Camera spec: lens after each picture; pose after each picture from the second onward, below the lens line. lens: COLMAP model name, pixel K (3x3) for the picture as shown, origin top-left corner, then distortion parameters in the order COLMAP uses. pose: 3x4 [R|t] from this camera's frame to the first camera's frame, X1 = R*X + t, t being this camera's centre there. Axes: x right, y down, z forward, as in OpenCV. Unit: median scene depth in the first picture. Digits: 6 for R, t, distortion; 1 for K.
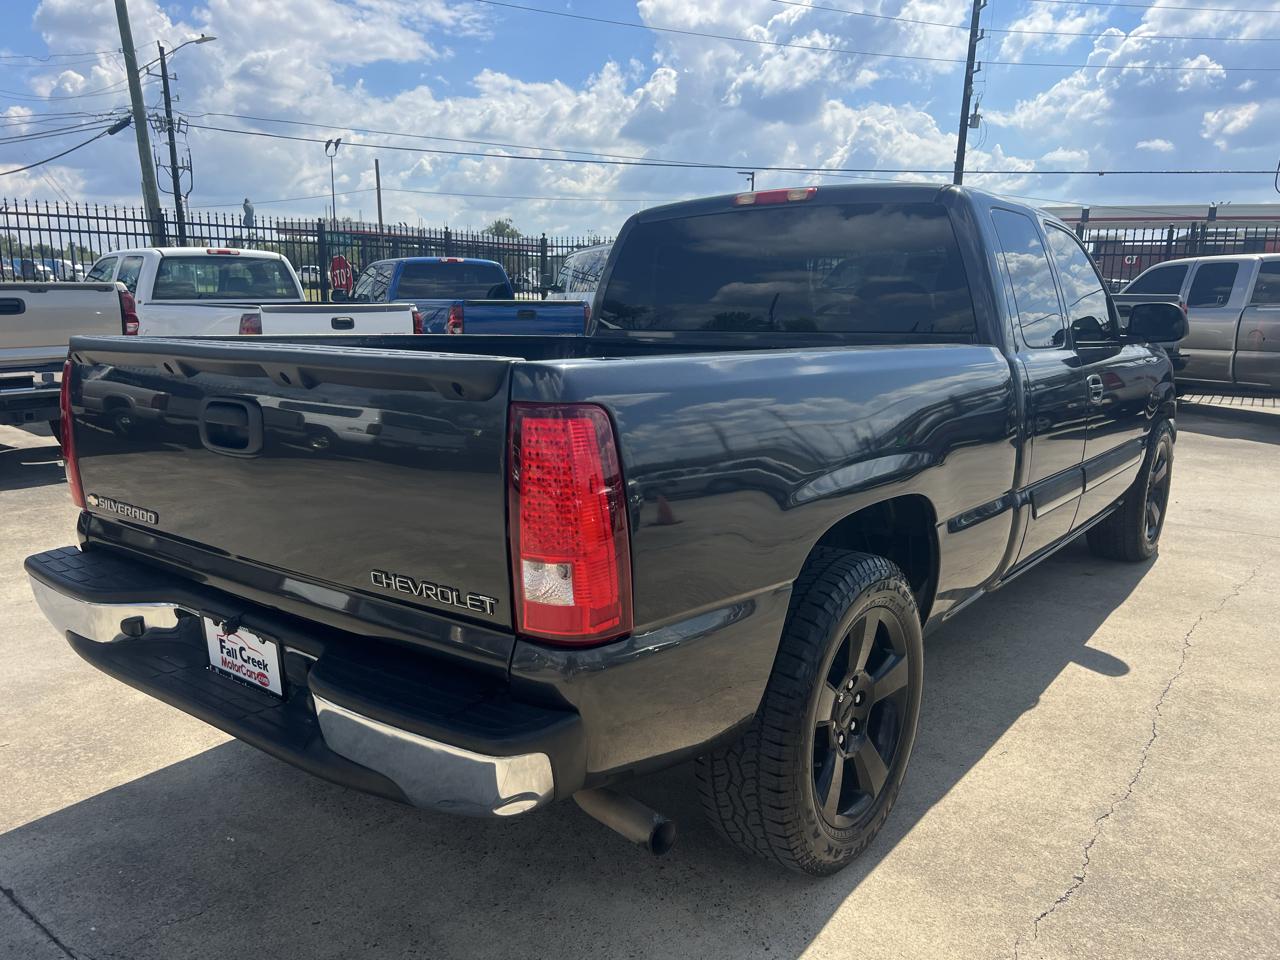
lens RADIAL K [[944.4, 0, 638.6], [0, 944.4, 519.7], [0, 0, 1]] dist [0.034015, -0.037353]
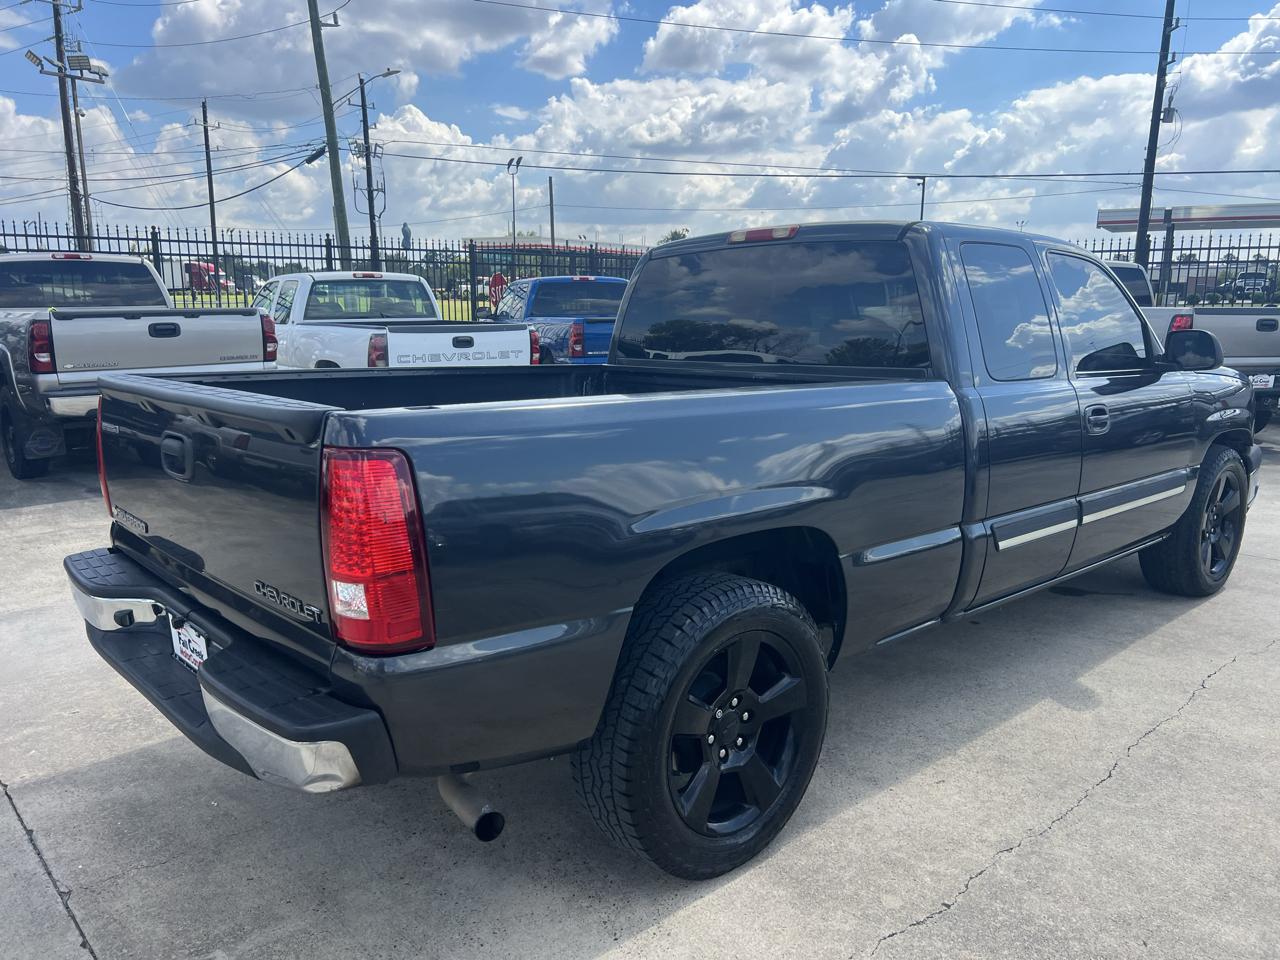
lens RADIAL K [[946.6, 0, 647.5], [0, 946.6, 511.6], [0, 0, 1]] dist [0.035824, -0.036482]
pose [[0.985436, 0.027788, -0.167762, 0.234182], [-0.030518, 0.999440, -0.013713, -0.018885], [0.167287, 0.018632, 0.985732, -0.059856]]
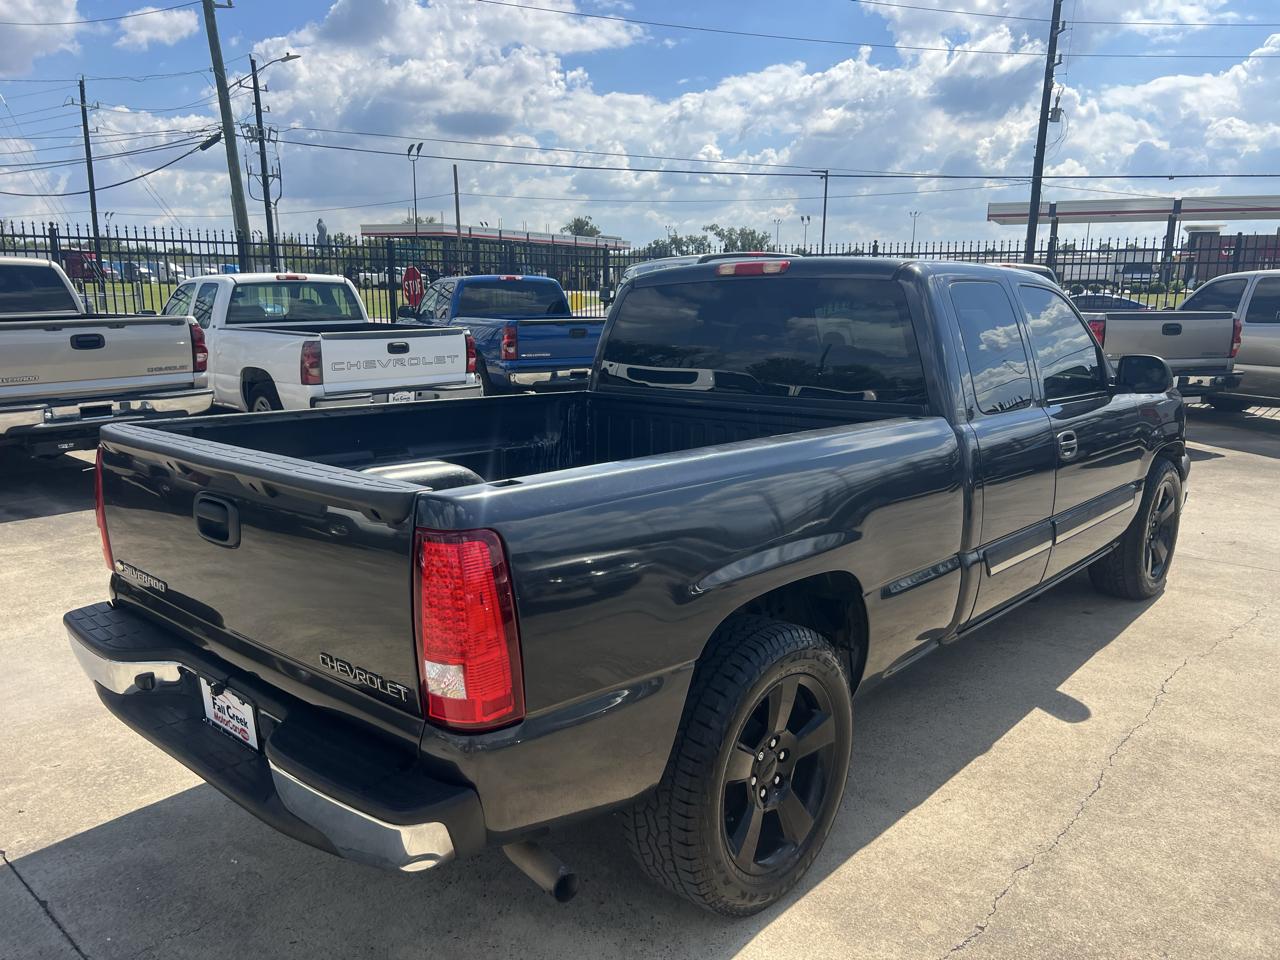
lens RADIAL K [[943.9, 0, 645.4], [0, 943.9, 515.9], [0, 0, 1]] dist [0.034441, -0.036449]
pose [[0.997241, 0.008658, -0.073723, 0.120305], [-0.008571, 0.999962, 0.001509, -0.071028], [0.073733, -0.000873, 0.997278, -0.086070]]
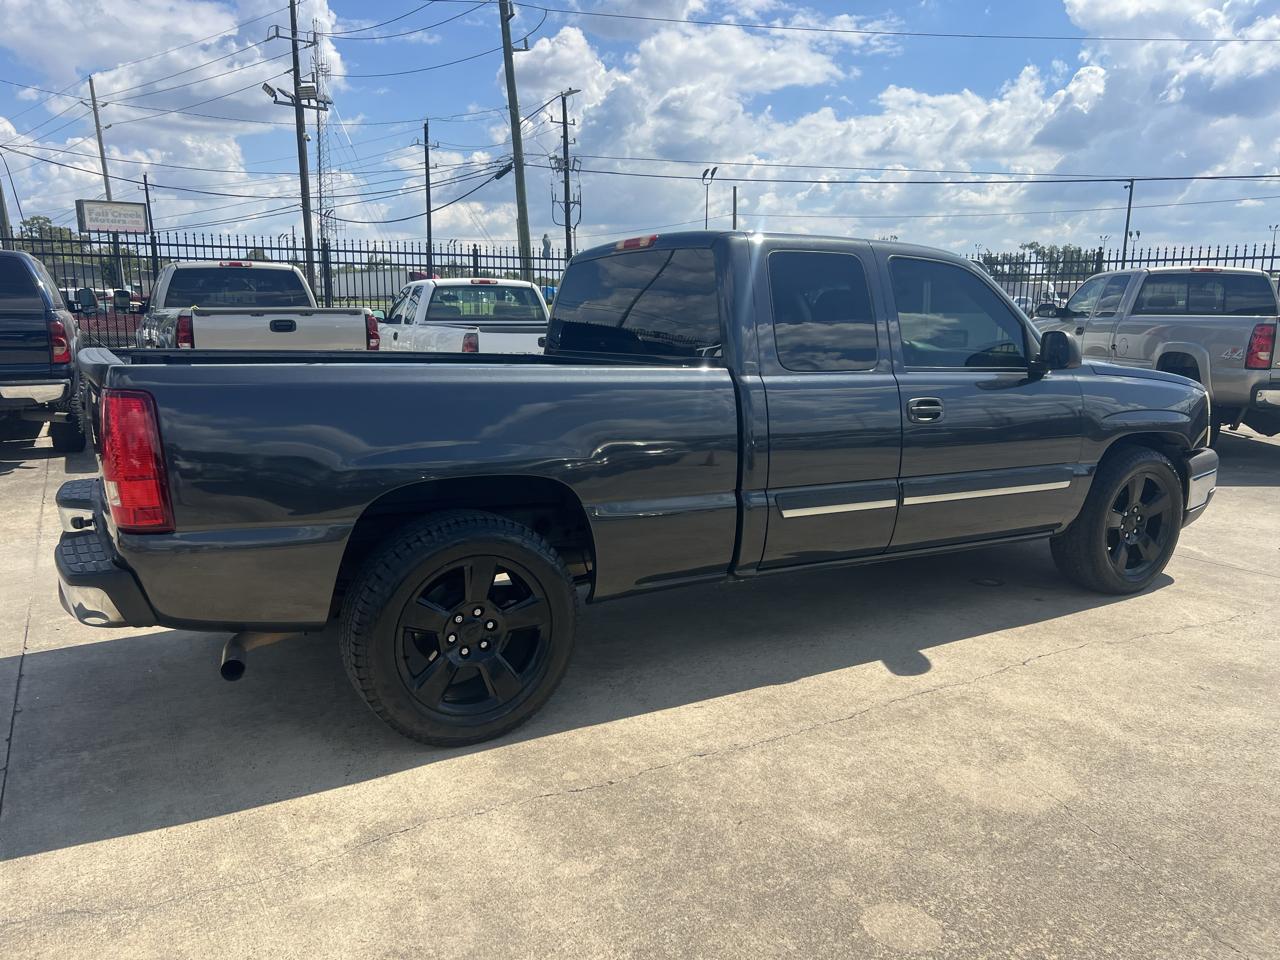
lens RADIAL K [[946.0, 0, 645.7], [0, 946.0, 517.1], [0, 0, 1]] dist [0.046052, -0.053154]
pose [[0.928600, 0.078311, -0.362726, 0.721526], [-0.086101, 0.996272, -0.005332, 0.018889], [0.360956, 0.036183, 0.931881, -0.140061]]
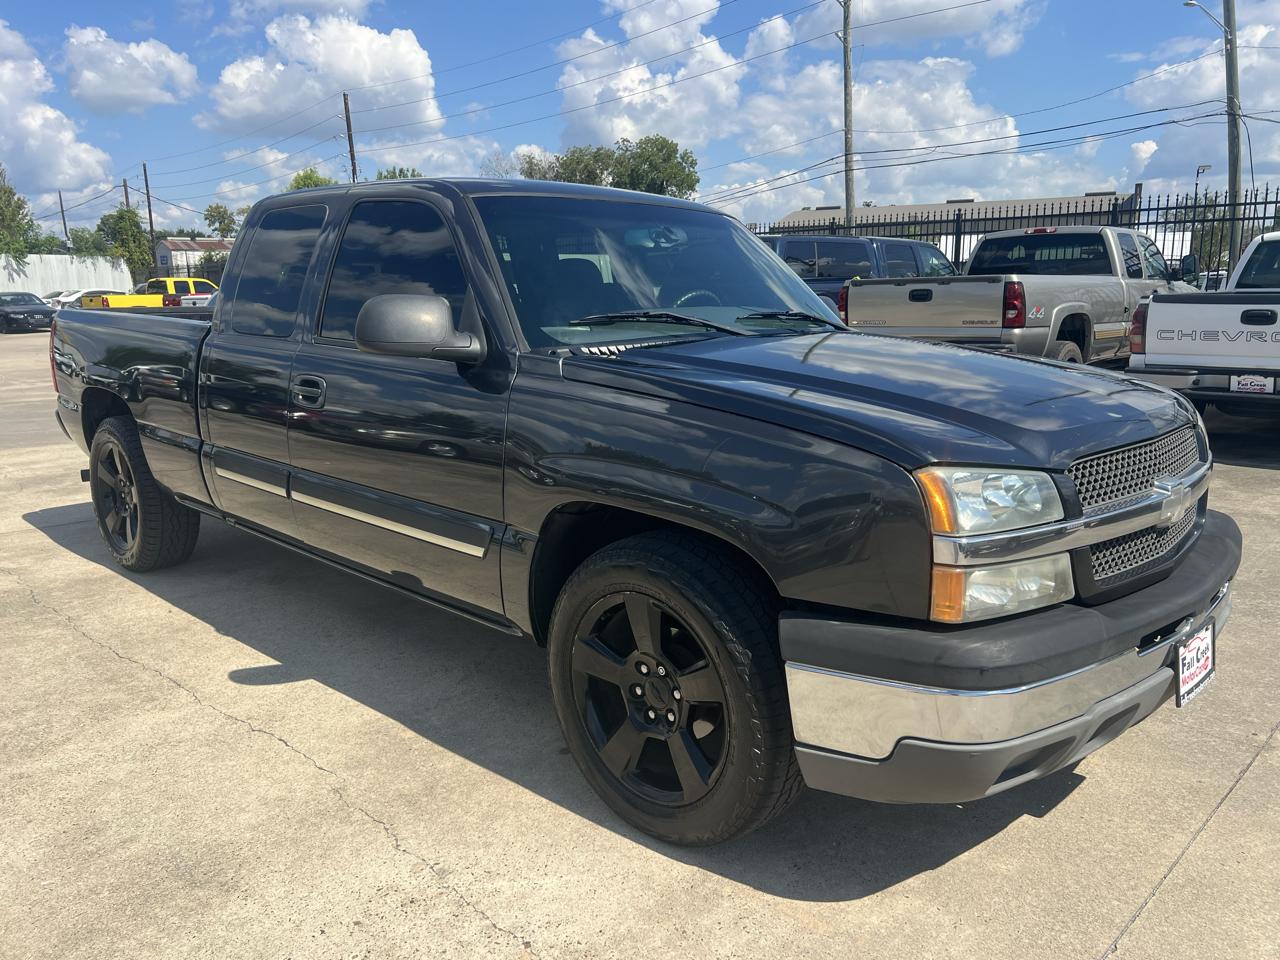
lens RADIAL K [[968.1, 0, 645.9], [0, 968.1, 501.2], [0, 0, 1]] dist [0.041621, -0.049959]
pose [[-0.095394, 0.210051, -0.973025, 1.661890], [-0.221027, 0.948613, 0.226450, -0.387781], [0.970591, 0.236667, -0.044065, 1.678788]]
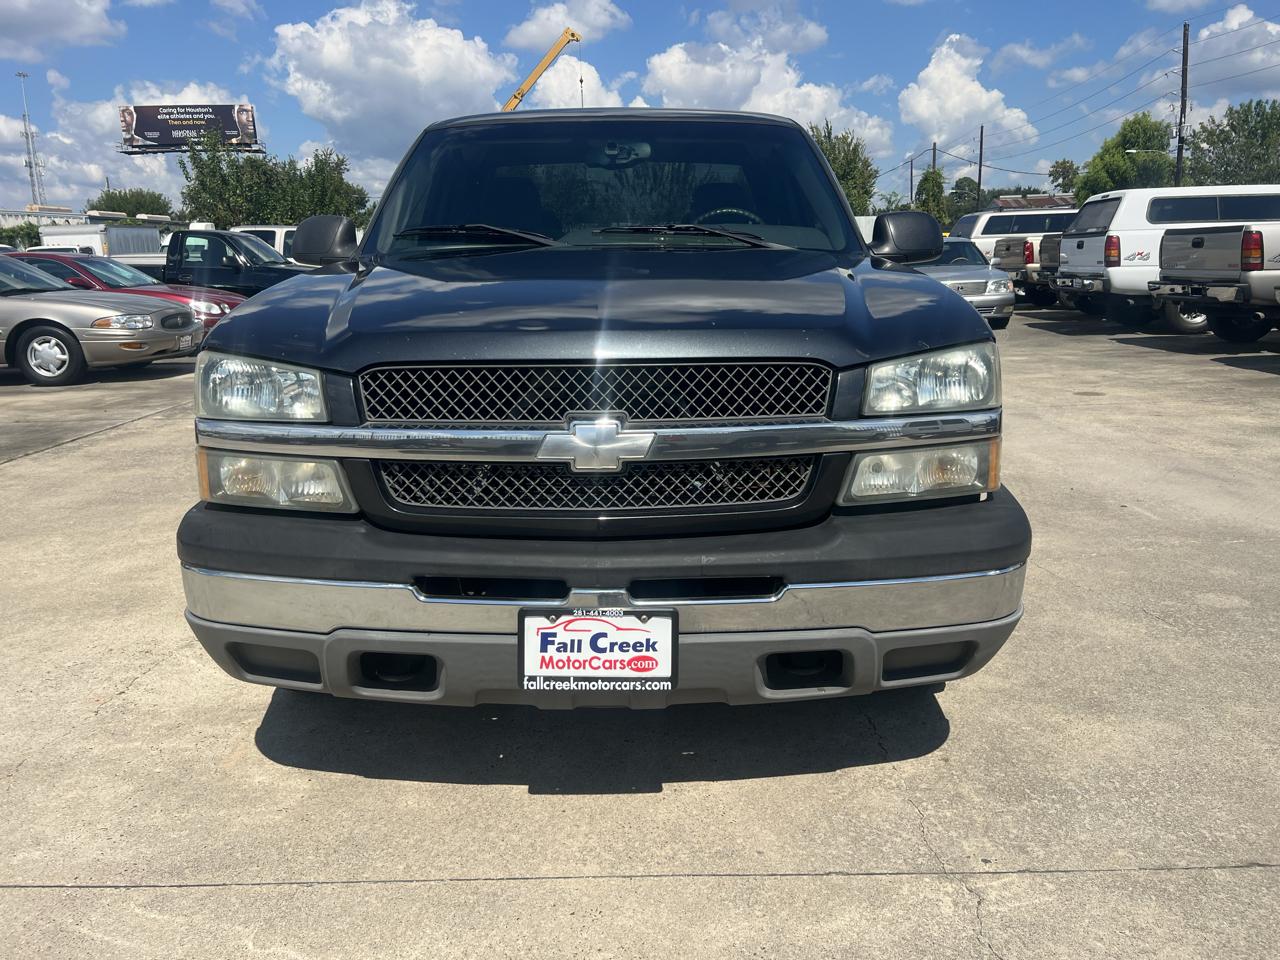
lens RADIAL K [[986.1, 0, 643.0], [0, 986.1, 473.8], [0, 0, 1]] dist [0.043422, -0.050531]
pose [[-0.780759, 0.143095, -0.608227, 1.214337], [-0.129632, 0.915148, 0.381707, -0.534254], [0.611238, 0.376867, -0.695960, 2.536902]]
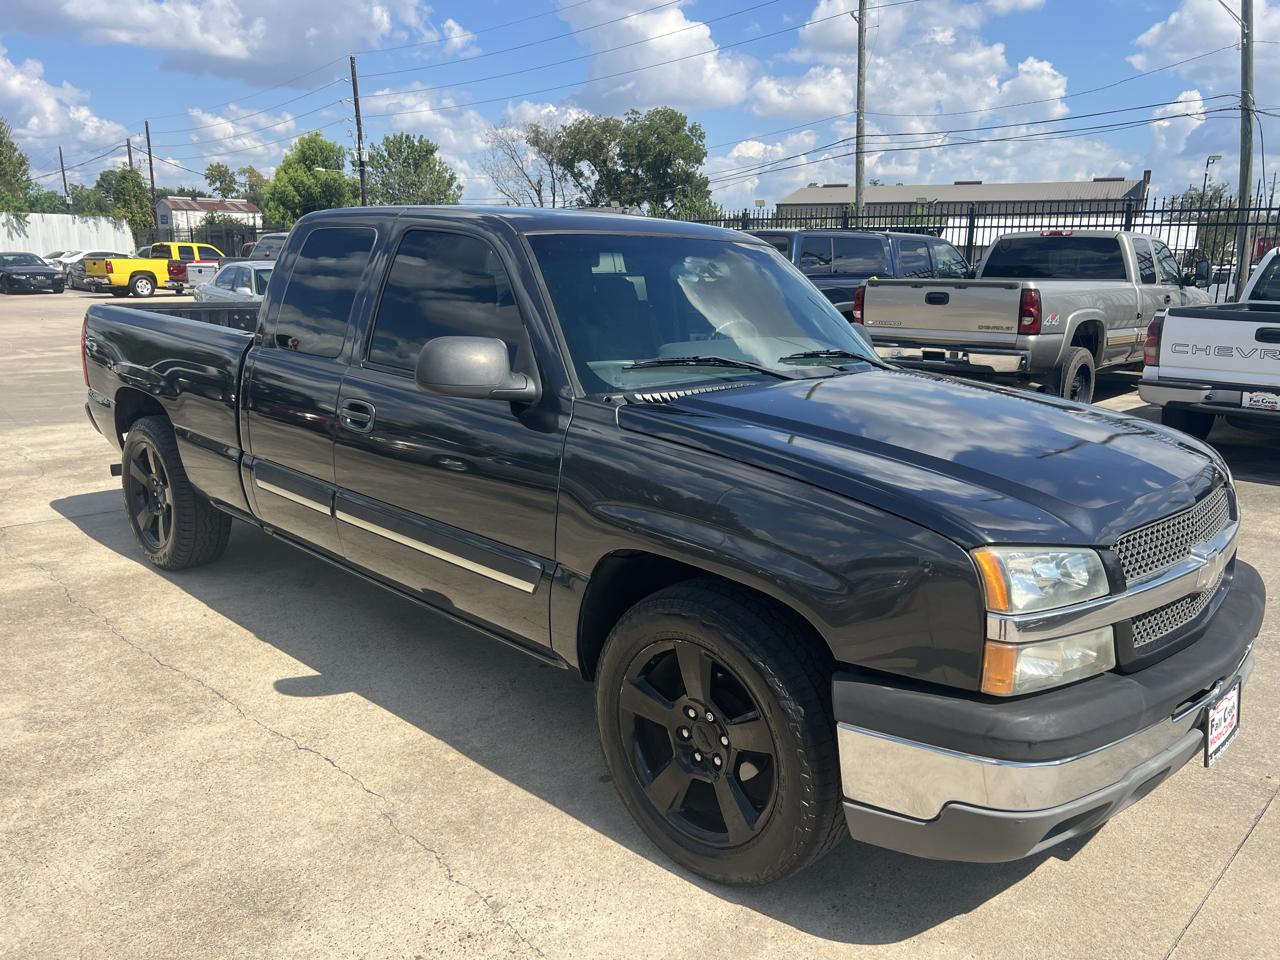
lens RADIAL K [[969.5, 0, 650.1], [0, 969.5, 496.1], [0, 0, 1]] dist [0.038397, -0.045390]
pose [[-0.094021, 0.229357, -0.968791, 1.678440], [-0.247959, 0.937042, 0.245905, -0.445275], [0.964197, 0.263341, -0.031230, 1.616071]]
